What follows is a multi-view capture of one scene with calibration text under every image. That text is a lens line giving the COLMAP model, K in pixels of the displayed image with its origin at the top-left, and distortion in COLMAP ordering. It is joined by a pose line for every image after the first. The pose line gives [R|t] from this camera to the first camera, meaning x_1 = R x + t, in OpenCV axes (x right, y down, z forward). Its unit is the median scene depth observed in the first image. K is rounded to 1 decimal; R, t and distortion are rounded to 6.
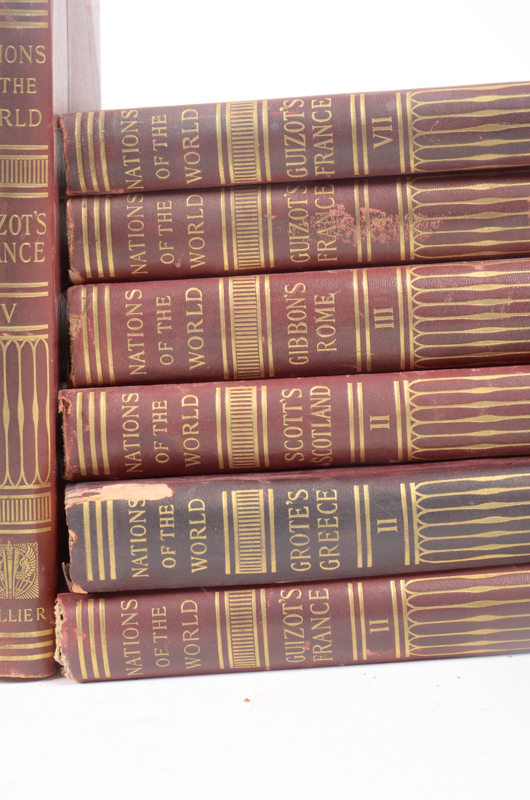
lens RADIAL K [[1875.5, 0, 263.6], [0, 1875.5, 406.2], [0, 0, 1]] dist [0.057194, 0.000000]
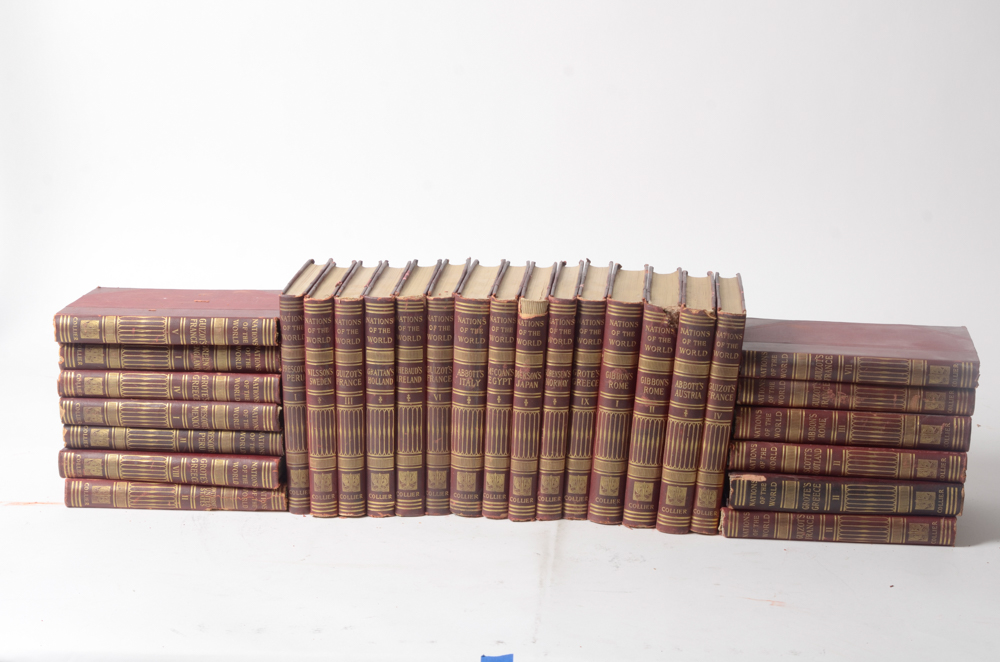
lens RADIAL K [[2238.0, 0, 490.2], [0, 2238.0, 326.9], [0, 0, 1]] dist [0.063612, 0.000000]
pose [[0.994207, 0.101551, -0.035217, -0.384917], [-0.098841, 0.992519, 0.071664, -0.409325], [0.042231, -0.067768, 0.996807, -2.583012]]
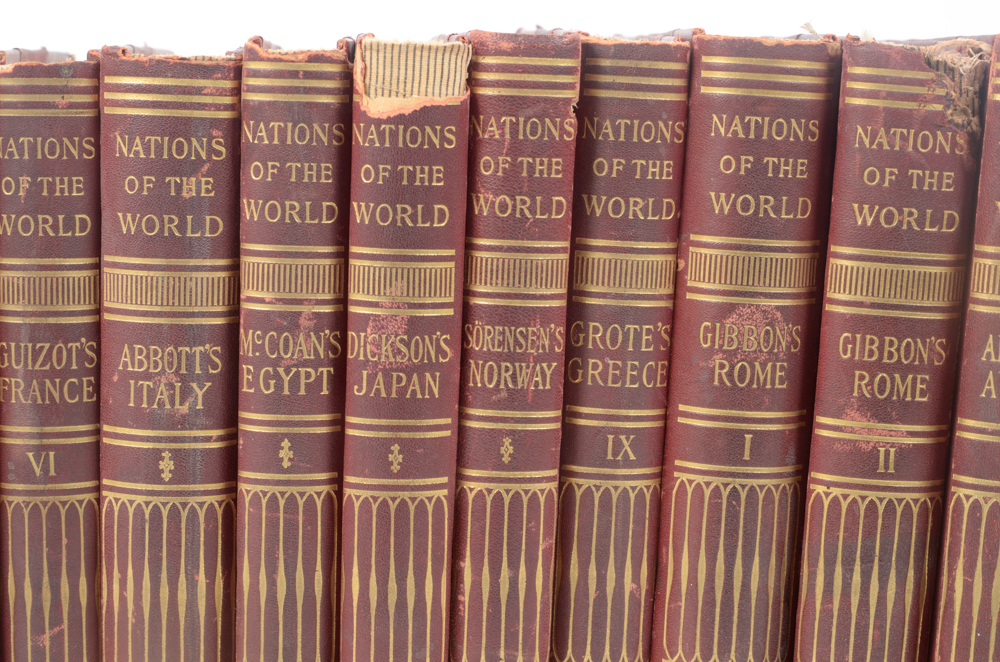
lens RADIAL K [[2344.4, 0, 479.3], [0, 2344.4, 332.6], [0, 0, 1]] dist [0.057194, 0.000000]
pose [[0.993241, 0.065528, 0.095799, -0.503612], [-0.057679, 0.994919, -0.082524, -0.008819], [-0.100720, 0.076440, 0.991974, 0.046988]]
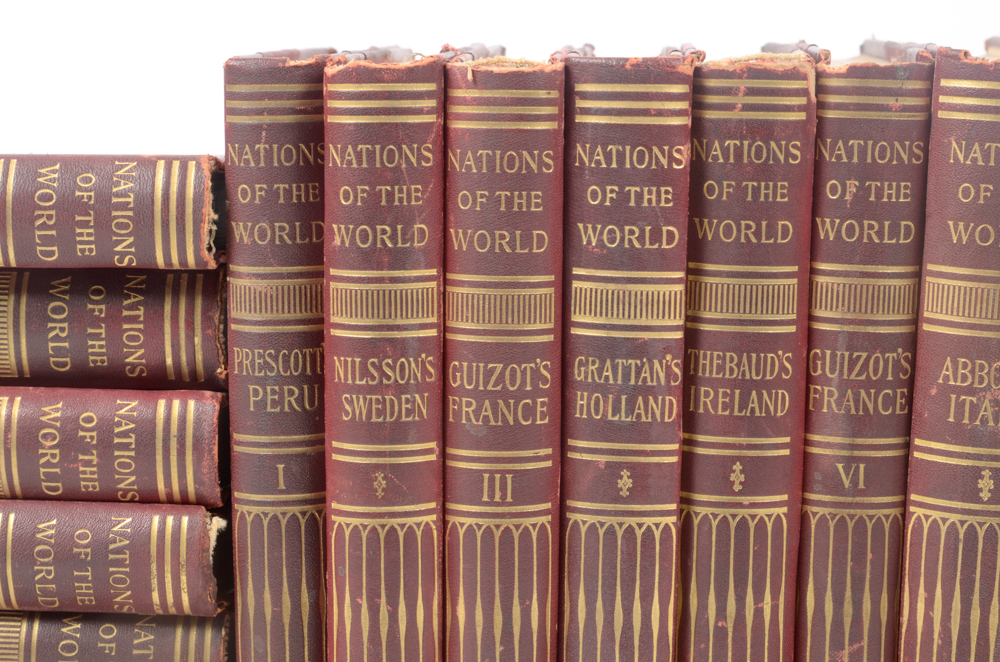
lens RADIAL K [[2344.4, 0, 502.2], [0, 2344.4, 334.3], [0, 0, 1]] dist [0.057194, 0.000000]
pose [[0.994535, 0.103563, -0.013209, -0.722754], [-0.104147, 0.992966, -0.056314, -0.013404], [0.007284, 0.057382, 0.998326, 0.086675]]
